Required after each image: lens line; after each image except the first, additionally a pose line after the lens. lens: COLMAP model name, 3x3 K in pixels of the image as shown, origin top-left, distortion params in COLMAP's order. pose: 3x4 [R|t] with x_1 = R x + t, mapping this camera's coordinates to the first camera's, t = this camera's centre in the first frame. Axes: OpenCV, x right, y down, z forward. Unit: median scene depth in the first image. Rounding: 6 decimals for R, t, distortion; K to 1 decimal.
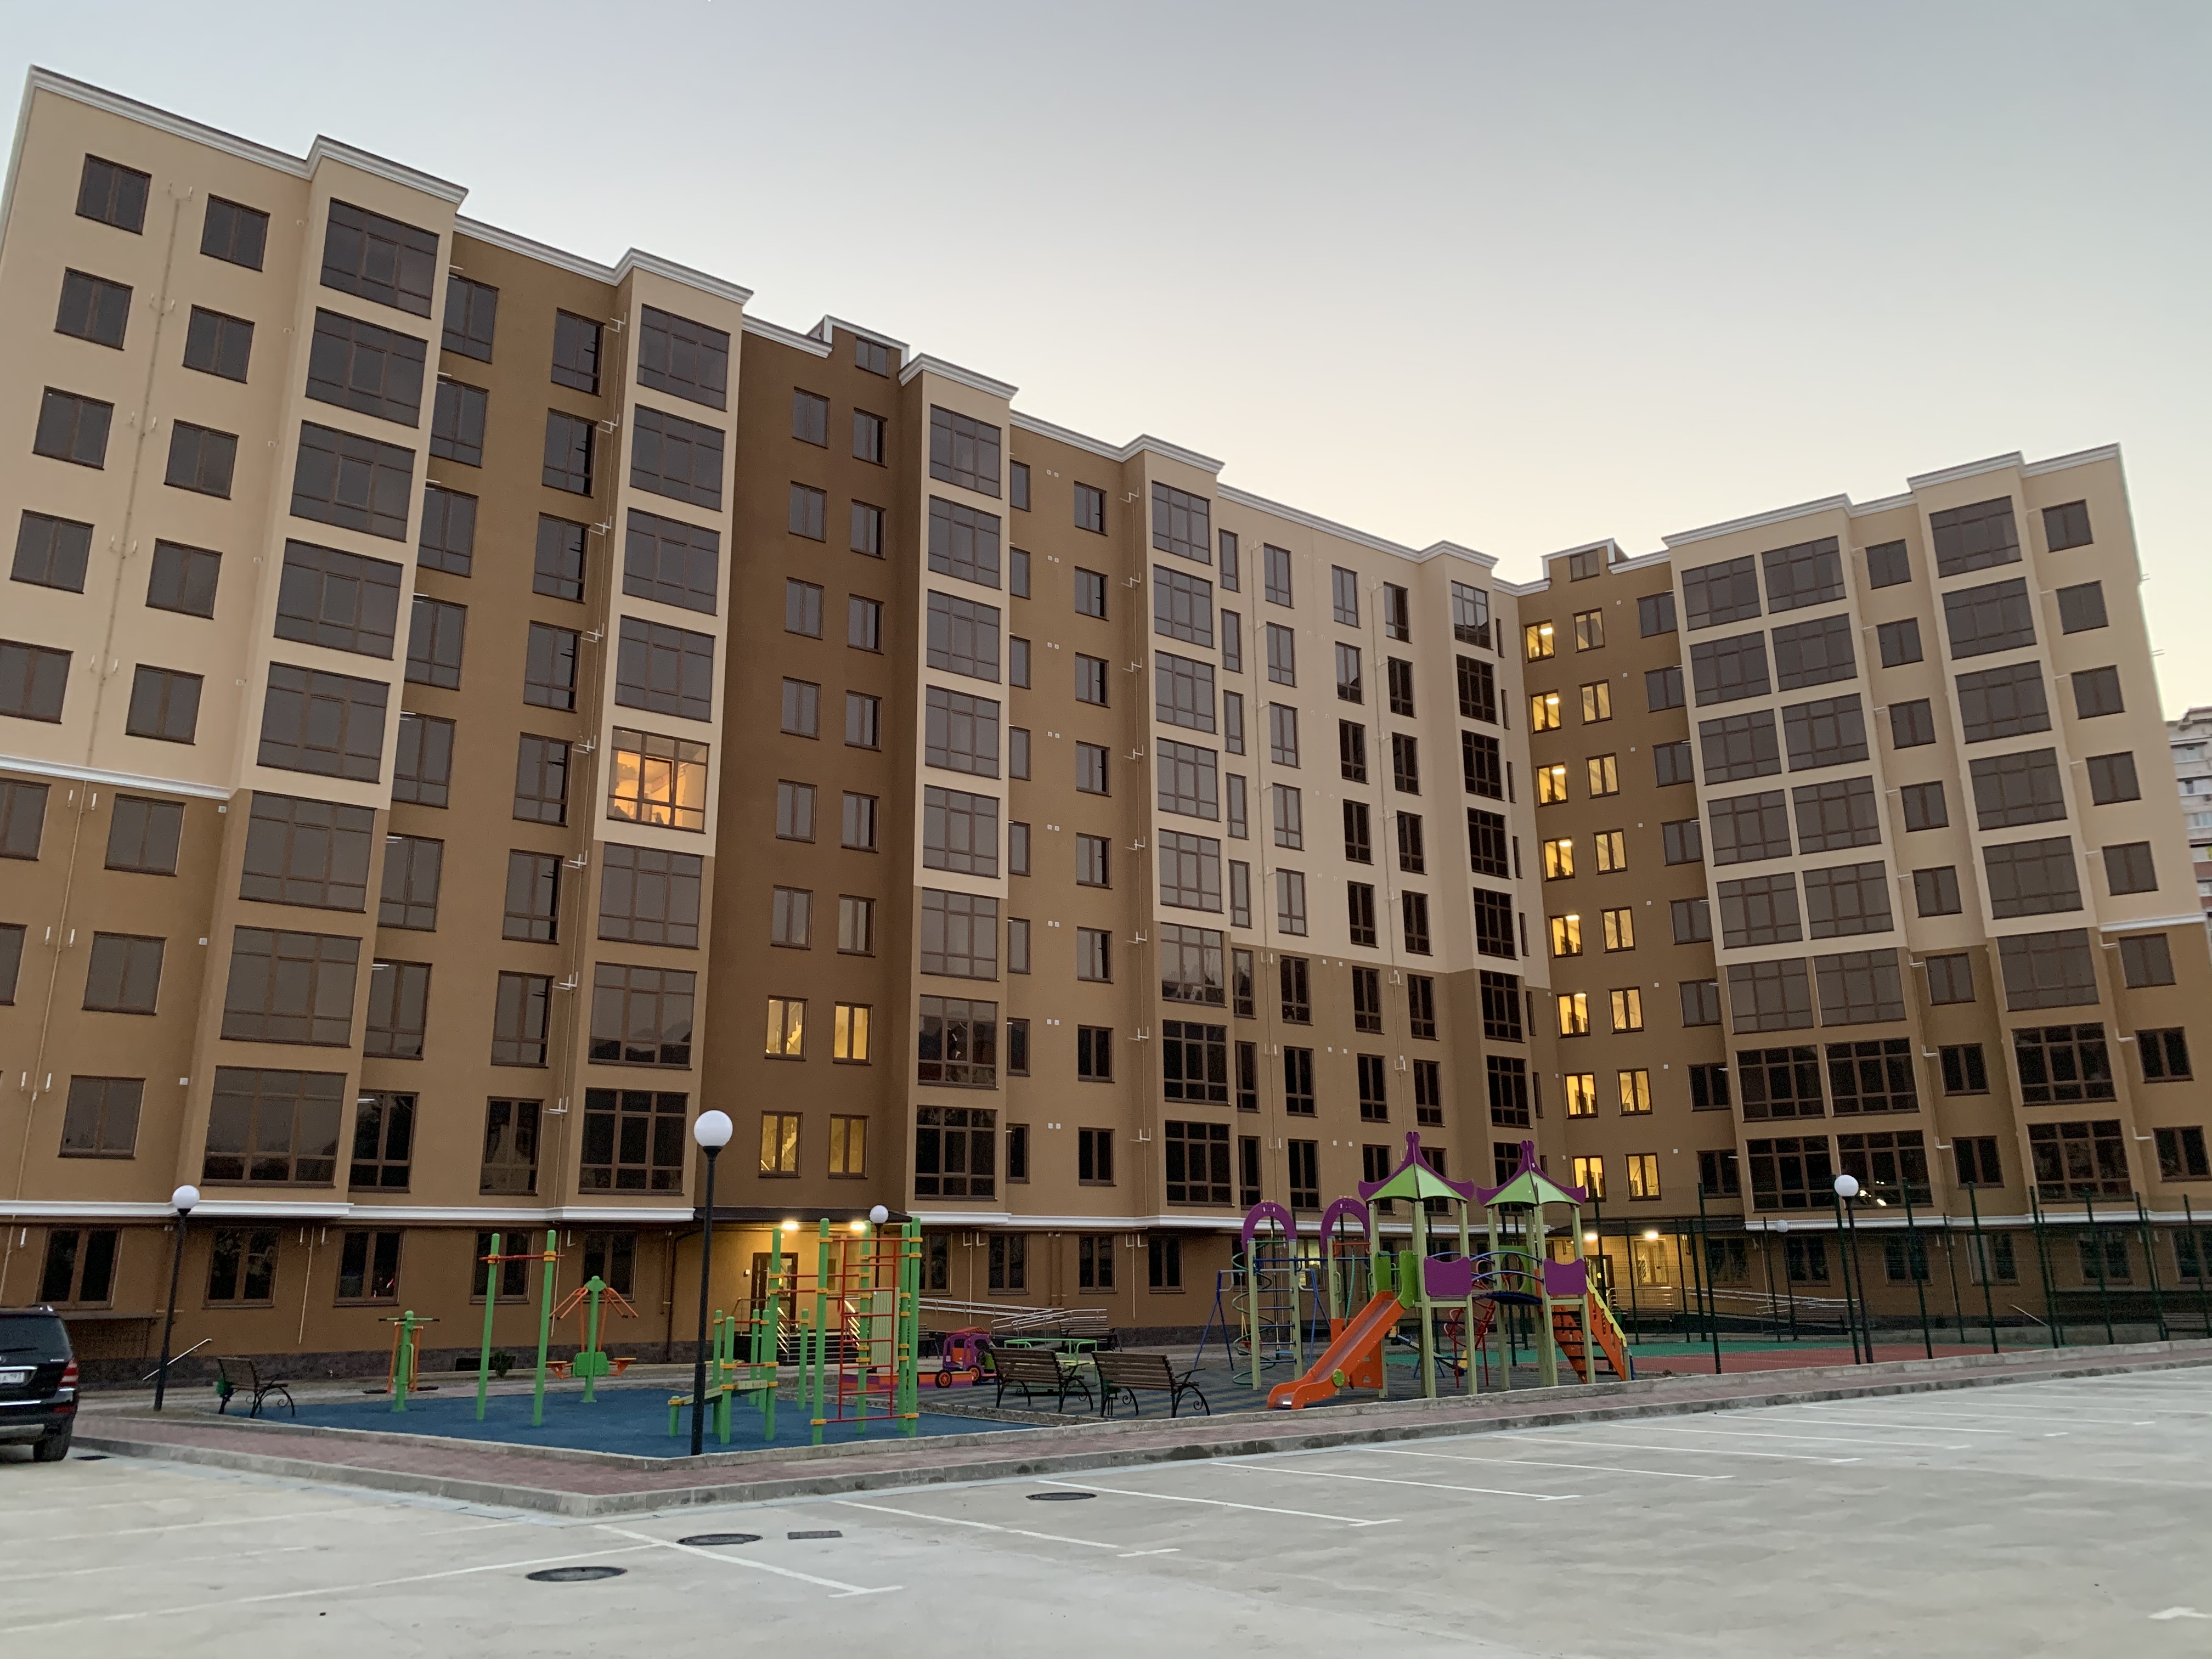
lens RADIAL K [[1676.8, 0, 1091.5], [0, 1676.8, 823.5], [0, 0, 1]] dist [0.034978, -0.044416]
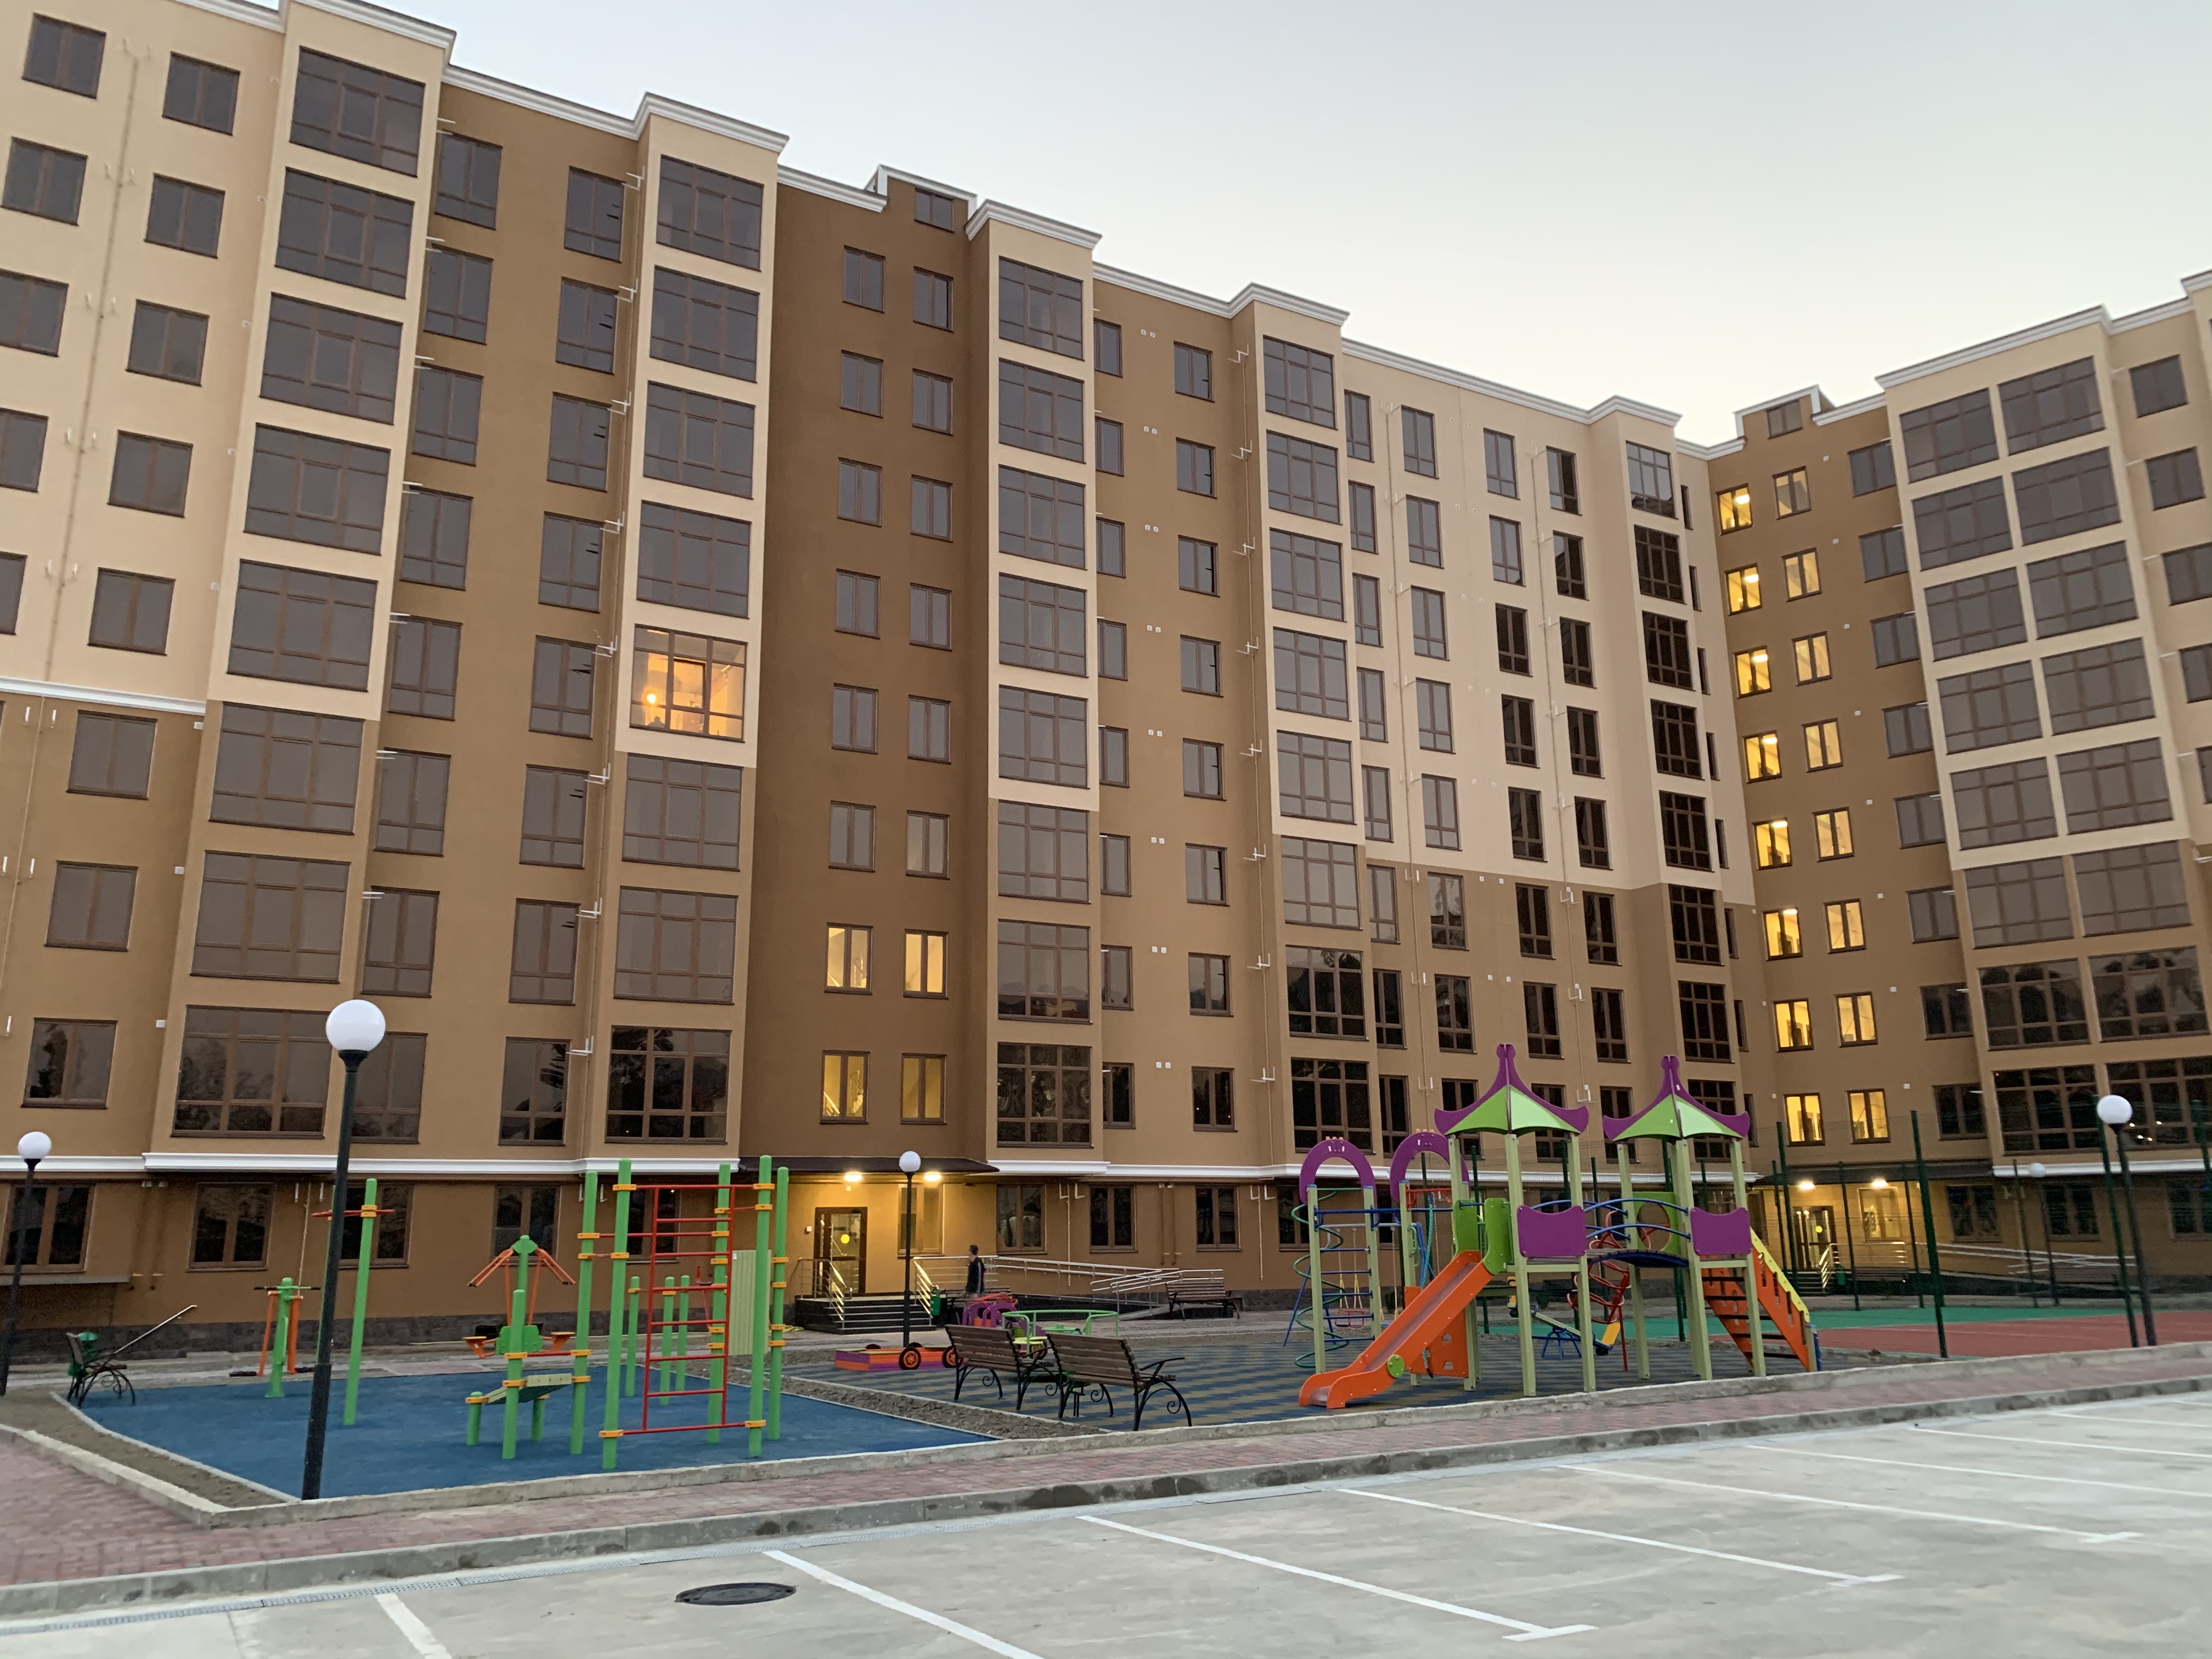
lens RADIAL K [[1676.8, 0, 1097.3], [0, 1676.8, 838.3], [0, 0, 1]] dist [0.034978, -0.044416]
pose [[0.992030, -0.032567, -0.121718, 0.059579], [0.036515, 0.998872, 0.030347, 0.034847], [0.120592, -0.034549, 0.992101, 0.129453]]
